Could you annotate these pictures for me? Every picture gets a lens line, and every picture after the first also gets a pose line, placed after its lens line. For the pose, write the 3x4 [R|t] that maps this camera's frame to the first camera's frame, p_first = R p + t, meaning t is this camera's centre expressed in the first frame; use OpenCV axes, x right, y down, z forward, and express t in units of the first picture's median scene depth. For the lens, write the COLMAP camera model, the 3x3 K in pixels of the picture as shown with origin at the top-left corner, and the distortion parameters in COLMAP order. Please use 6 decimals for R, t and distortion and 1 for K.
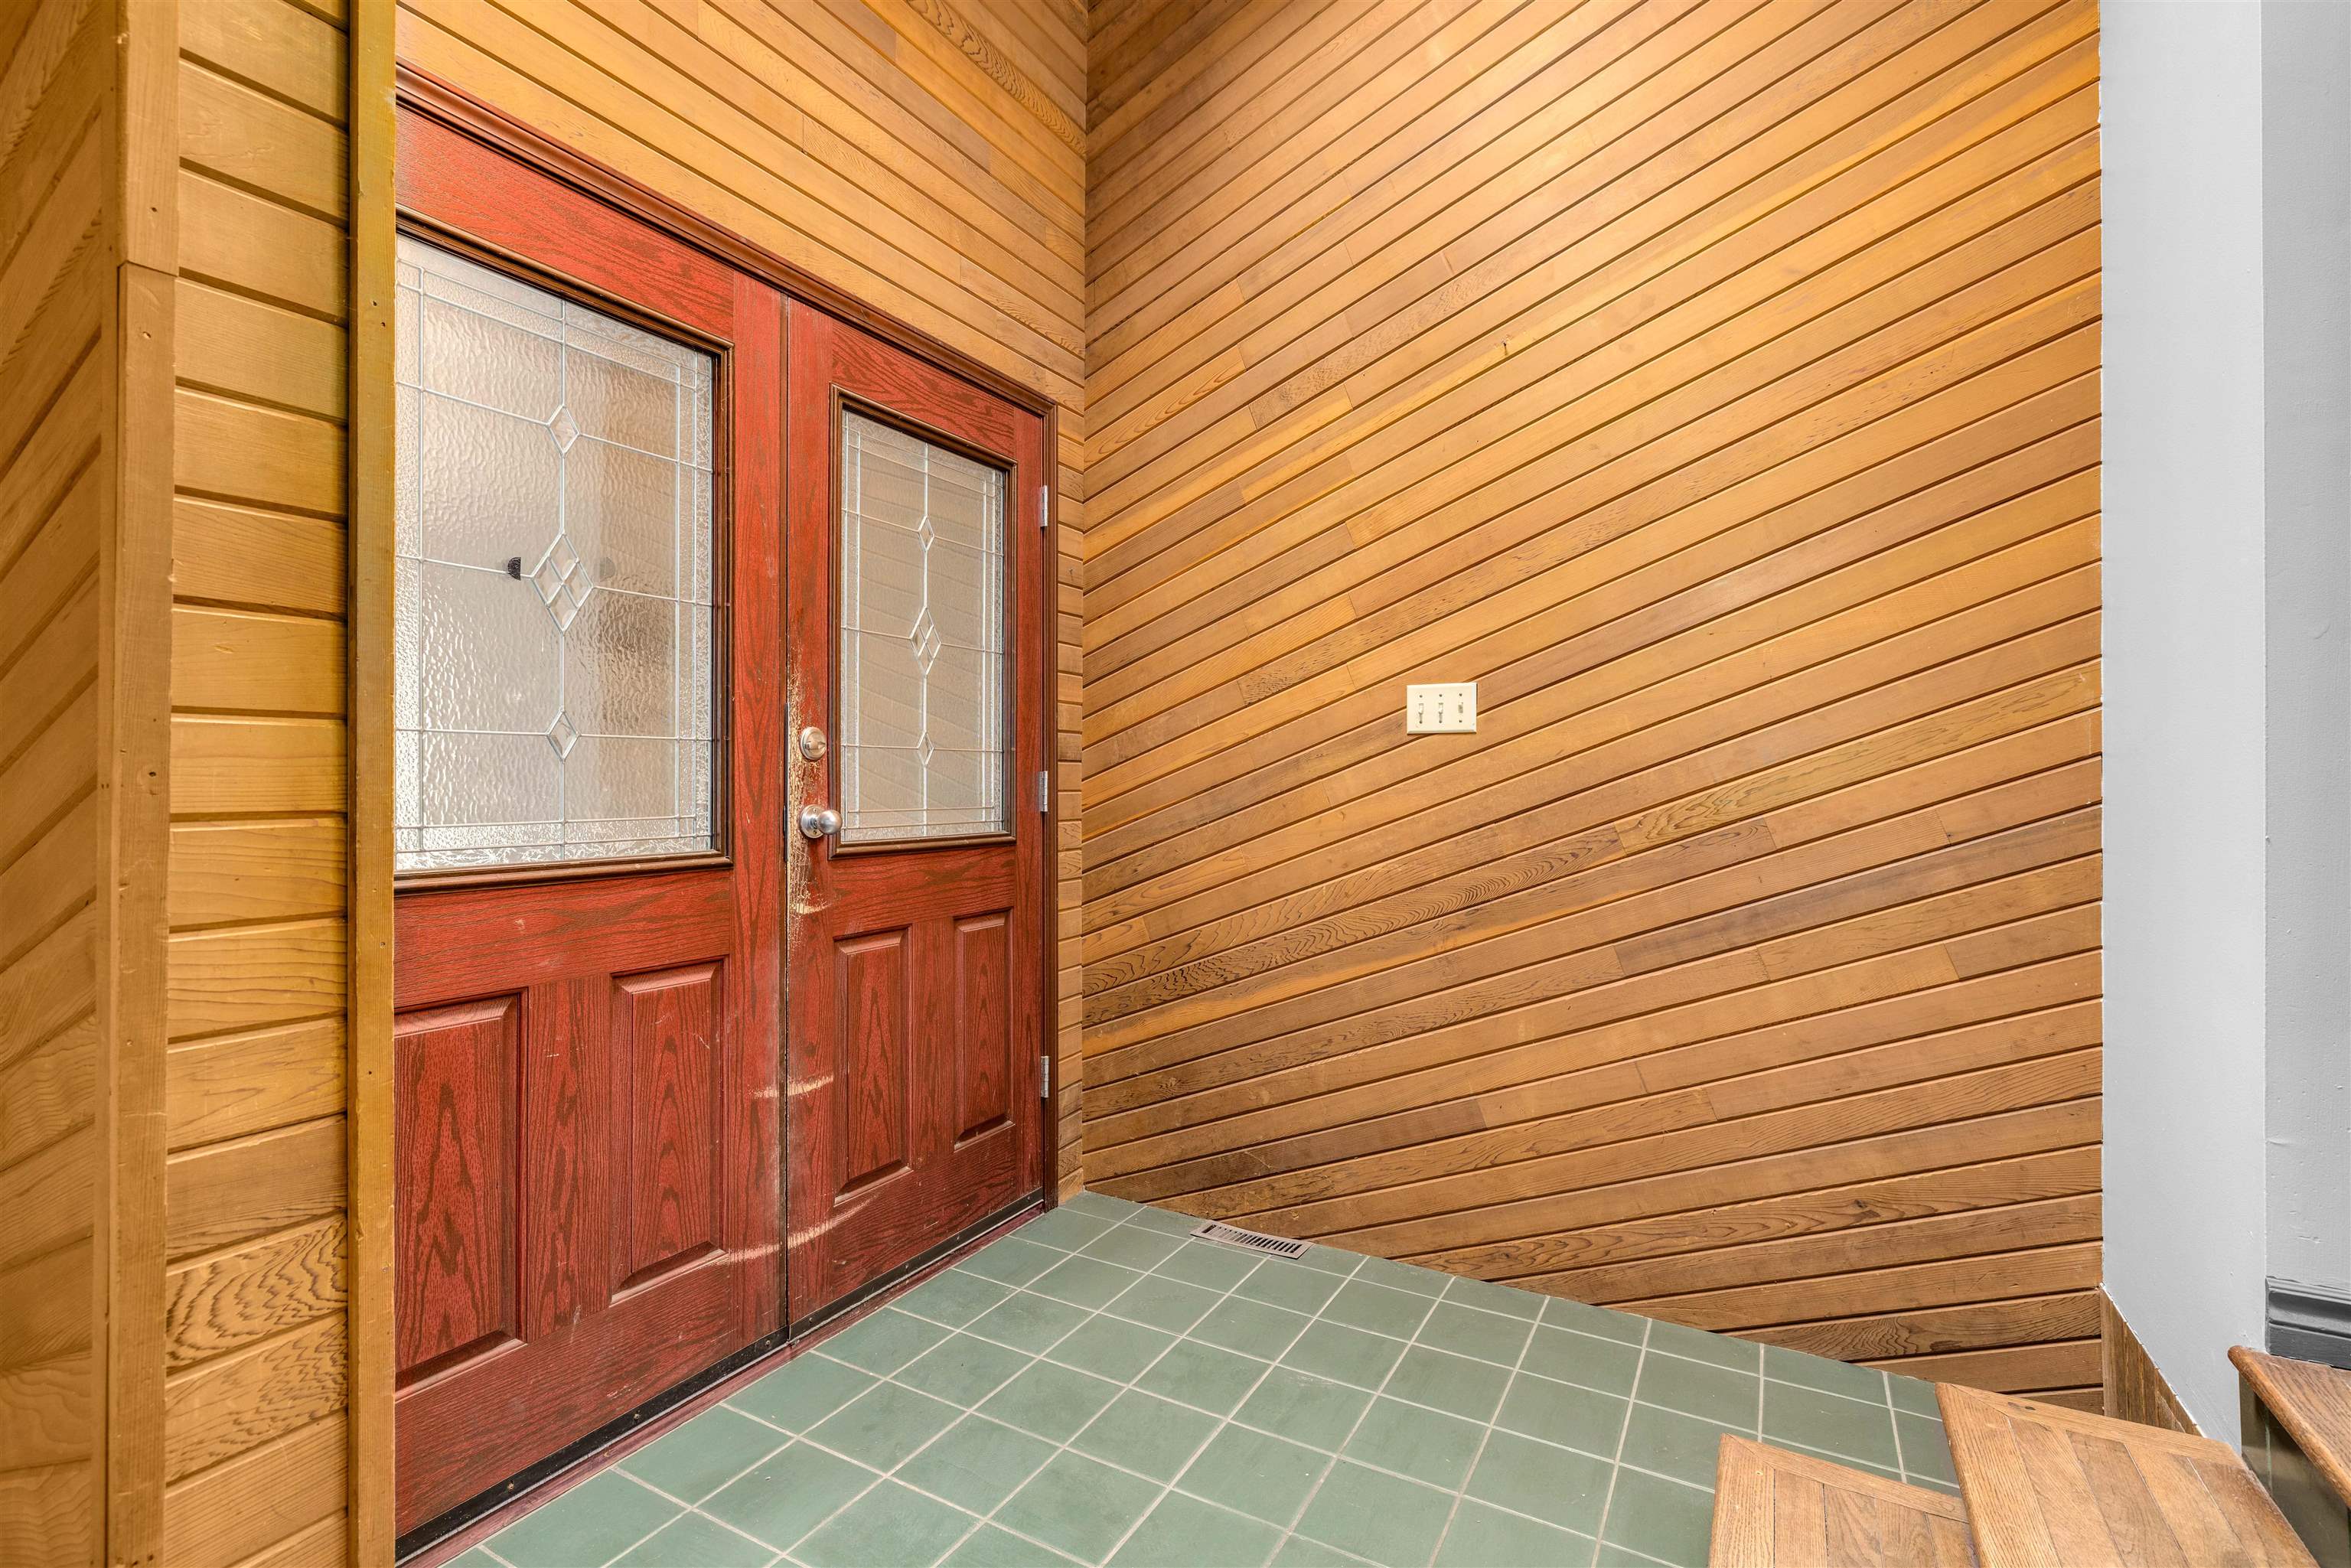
lens RADIAL K [[1071.1, 0, 1192.7], [0, 1071.1, 773.2], [0, 0, 1]] dist [-0.005464, -0.000293]
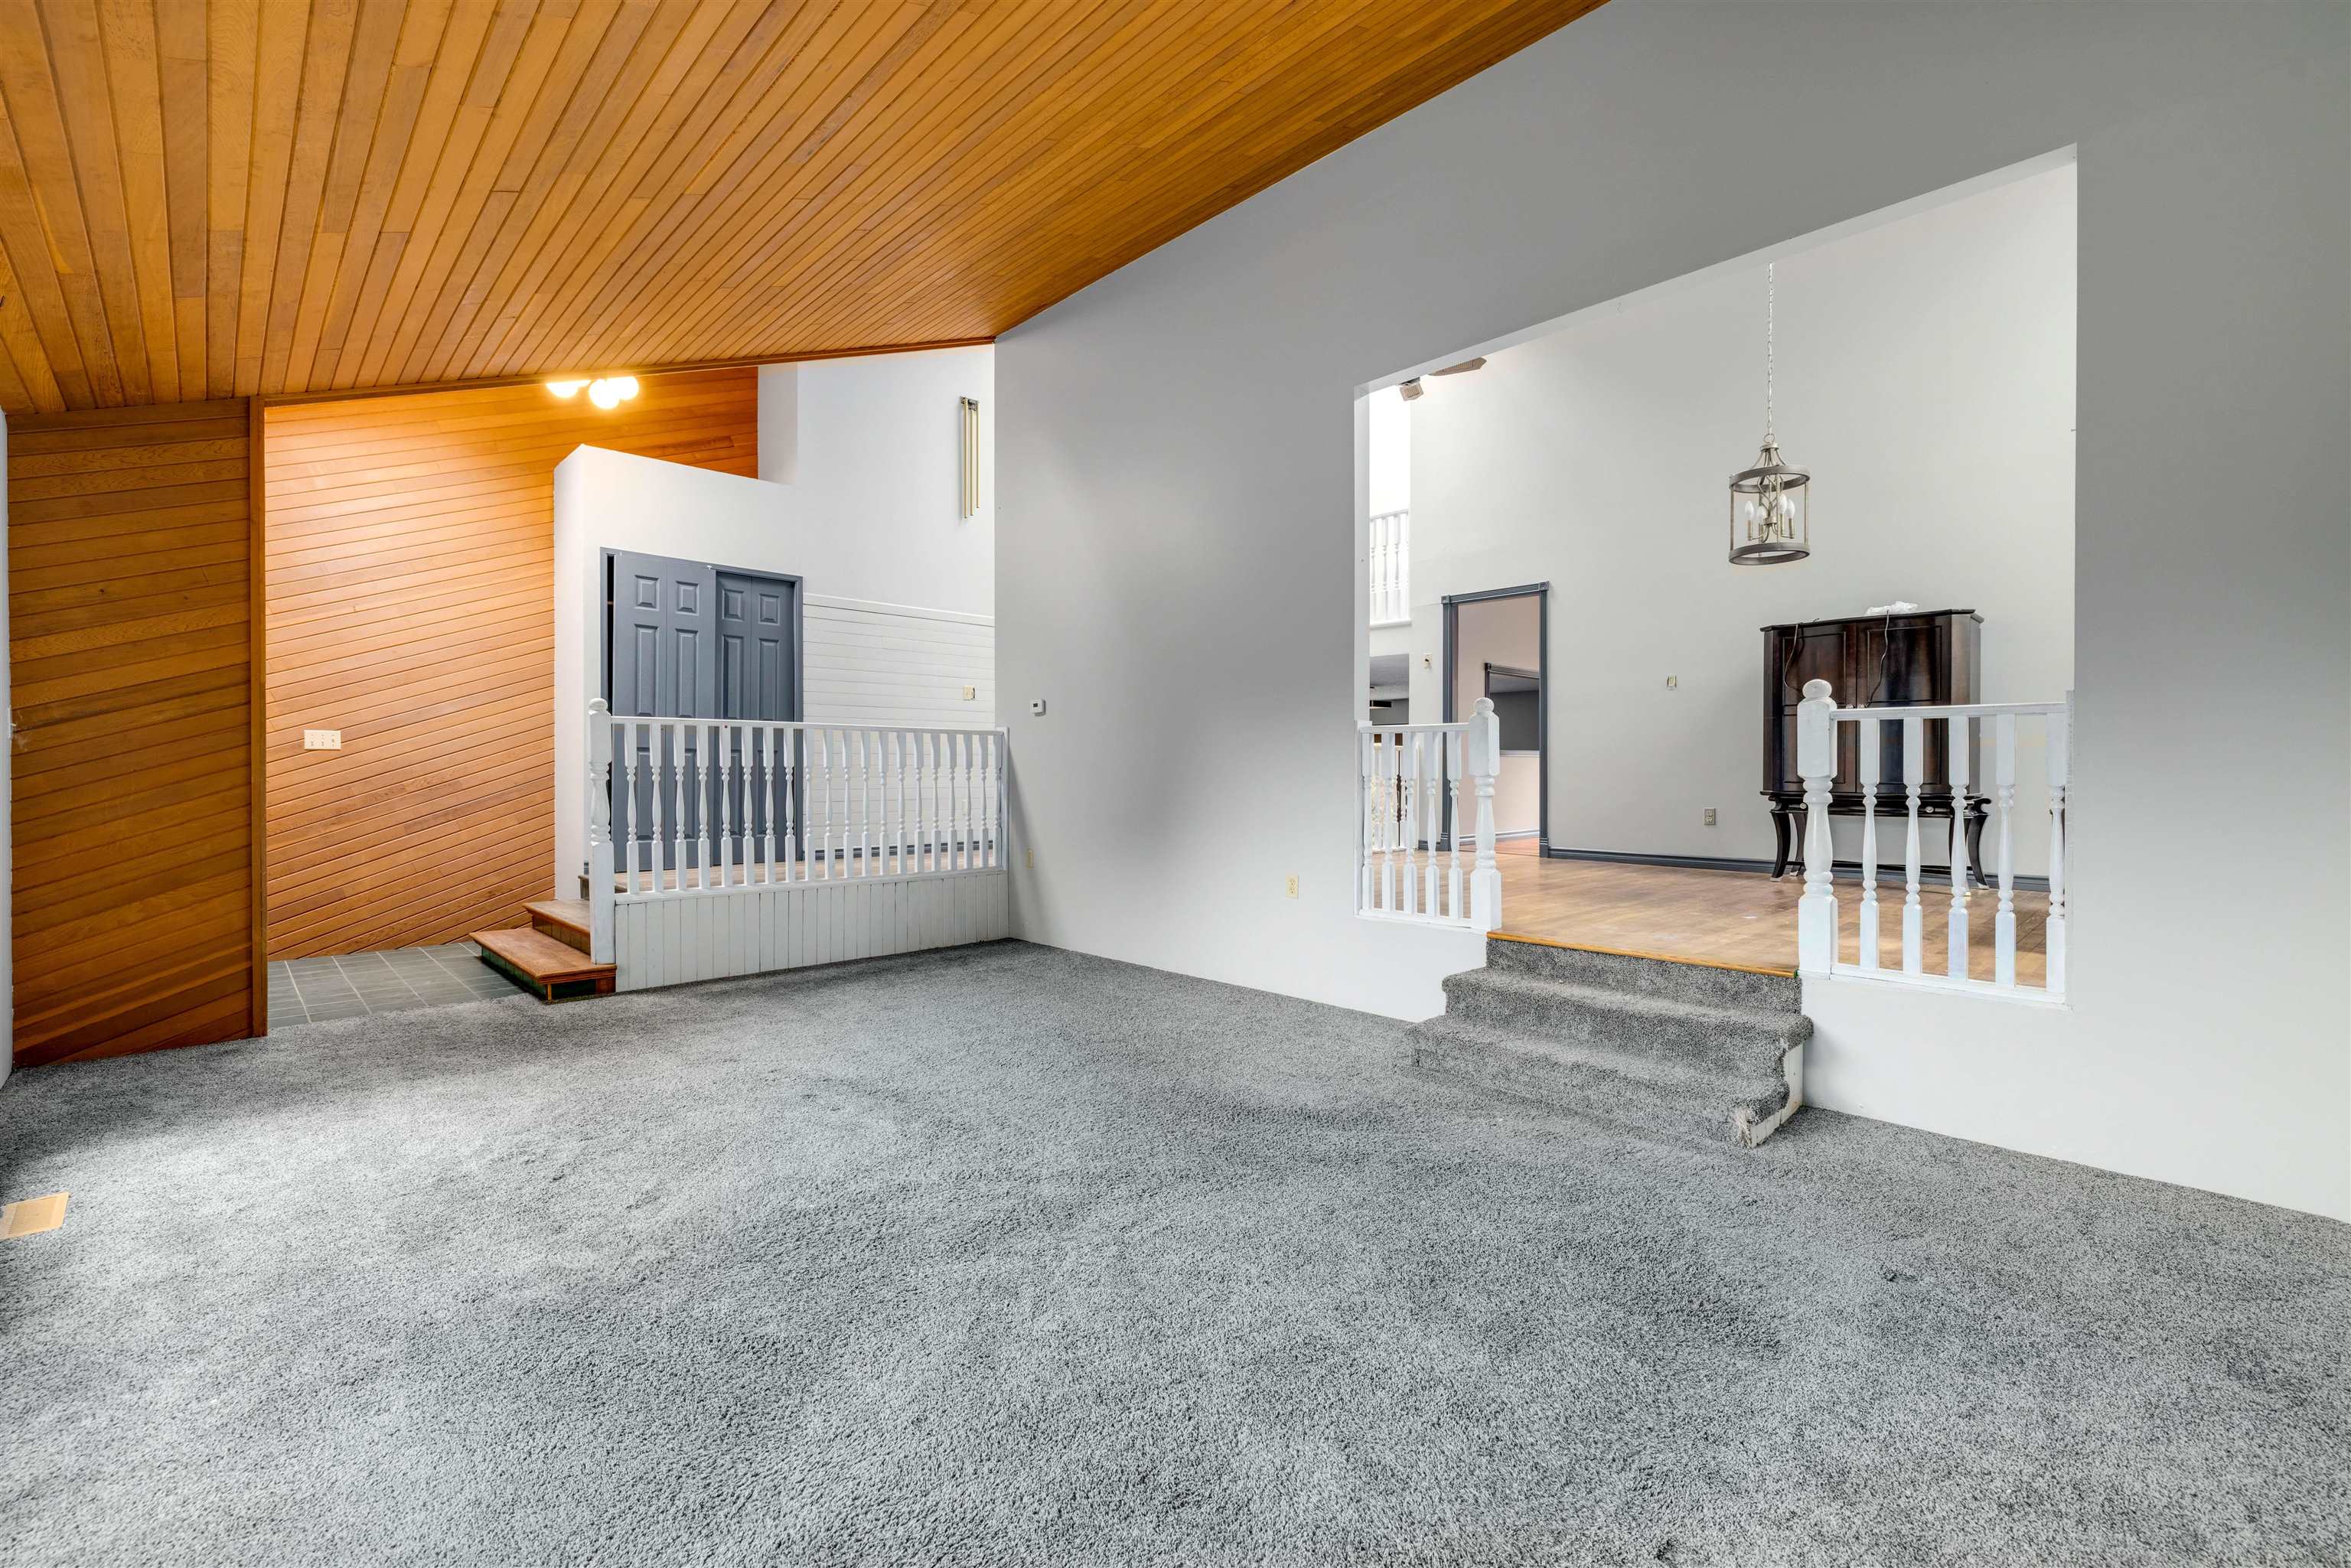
lens RADIAL K [[1010.5, 0, 1181.2], [0, 1010.5, 780.1], [0, 0, 1]] dist [0.011755, 0.000160]
pose [[0.309424, -0.005126, 0.950910, -1.607421], [-0.001517, 0.999982, 0.005884, 0.021065], [-0.950923, -0.003263, 0.309411, -1.900827]]
